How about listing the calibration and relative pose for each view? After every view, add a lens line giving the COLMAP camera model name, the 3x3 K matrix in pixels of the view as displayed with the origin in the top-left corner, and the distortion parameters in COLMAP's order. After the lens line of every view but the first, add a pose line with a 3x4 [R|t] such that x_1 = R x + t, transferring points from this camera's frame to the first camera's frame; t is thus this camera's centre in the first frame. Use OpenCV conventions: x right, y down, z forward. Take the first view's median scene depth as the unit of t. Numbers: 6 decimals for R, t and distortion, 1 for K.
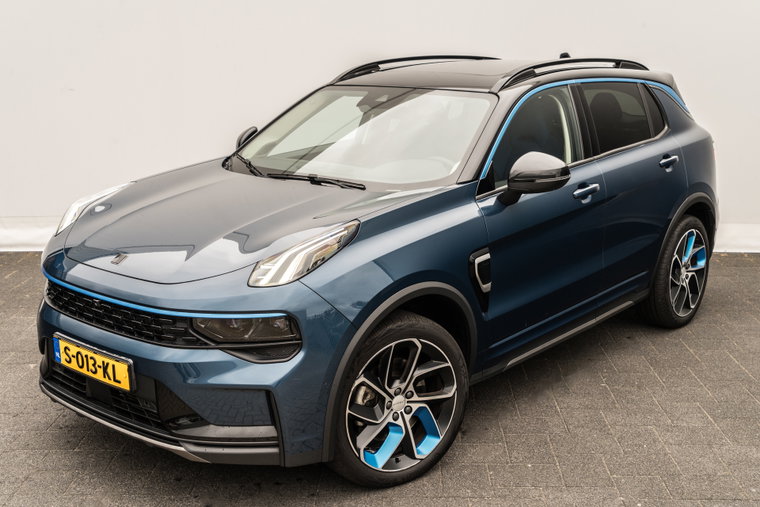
lens RADIAL K [[904.1, 0, 380.0], [0, 904.1, 253.5], [0, 0, 1]] dist [0.000694, 0.008613]
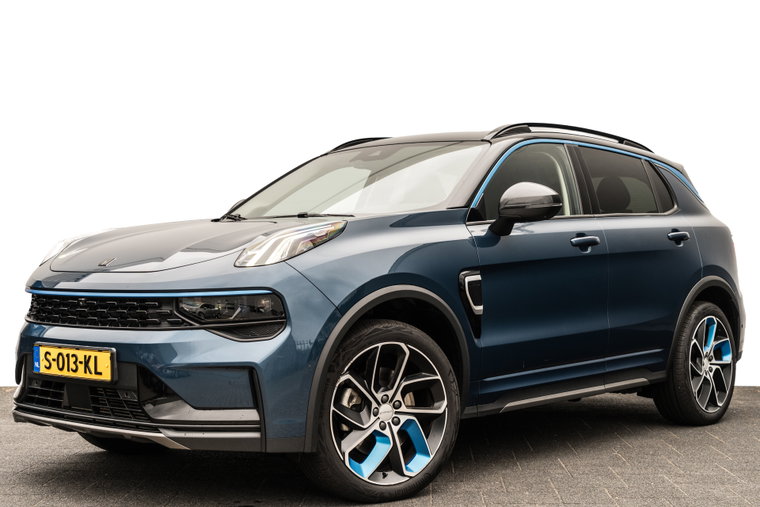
lens RADIAL K [[1094.0, 0, 380.0], [0, 1094.0, 253.5], [0, 0, 1]] dist [0.003423, -0.003479]
pose [[0.999925, 0.000389, -0.012233, 0.028577], [-0.003261, 0.971822, -0.235692, 0.277009], [0.011797, 0.235714, 0.971751, -0.173856]]
